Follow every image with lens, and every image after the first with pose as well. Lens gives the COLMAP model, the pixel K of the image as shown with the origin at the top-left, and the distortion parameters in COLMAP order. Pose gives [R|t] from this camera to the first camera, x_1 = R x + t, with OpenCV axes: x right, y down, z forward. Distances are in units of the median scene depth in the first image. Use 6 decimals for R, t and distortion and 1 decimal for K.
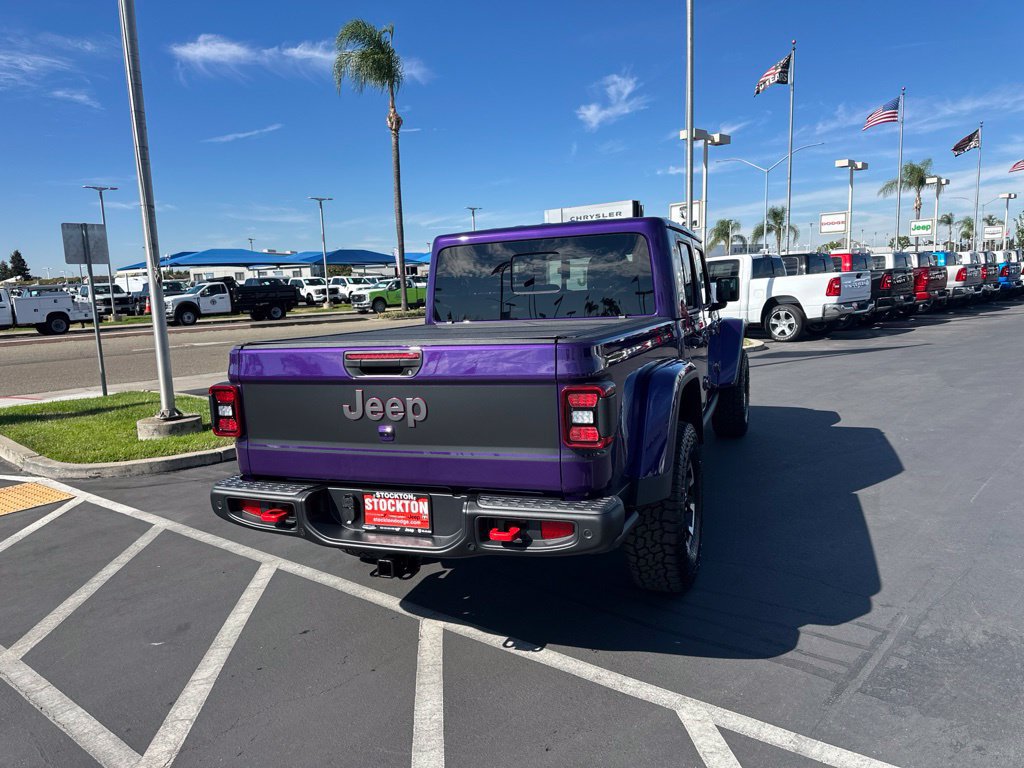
lens RADIAL K [[720.1, 0, 514.2], [0, 720.1, 386.5], [0, 0, 1]] dist [0.033490, -0.045329]
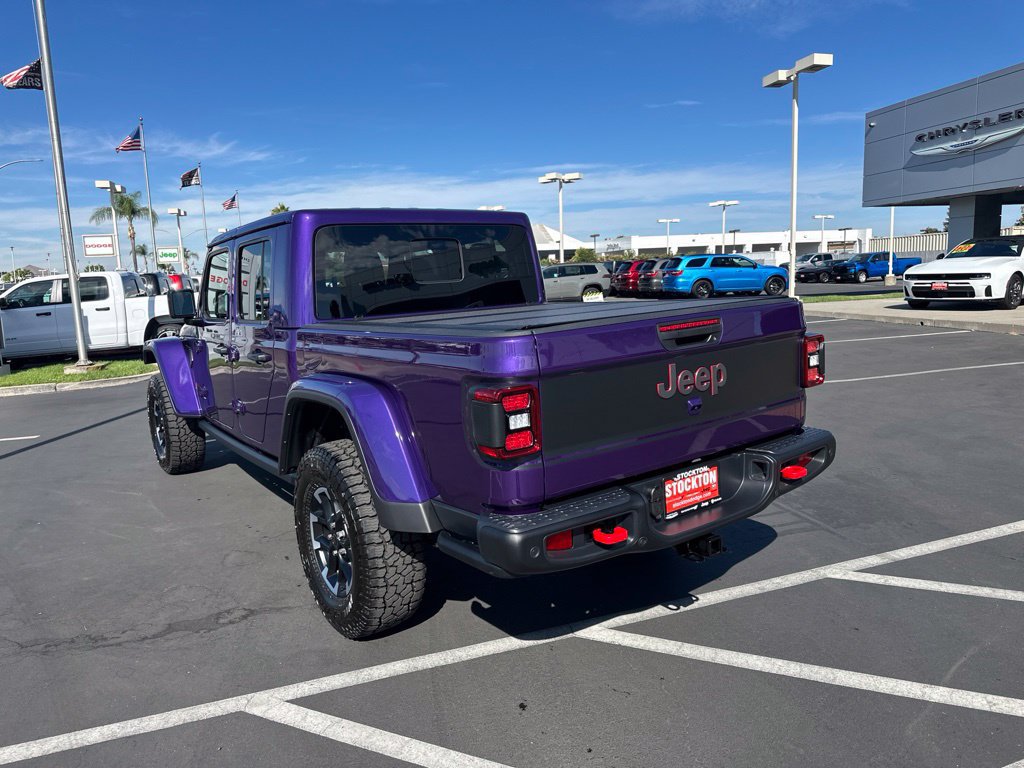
lens RADIAL K [[720.1, 0, 500.0], [0, 720.1, 385.3], [0, 0, 1]] dist [0.033490, -0.045329]
pose [[0.543622, -0.111813, 0.831849, -0.748349], [0.146035, 0.988571, 0.037443, -0.023438], [-0.826528, 0.101124, 0.553738, 0.468555]]
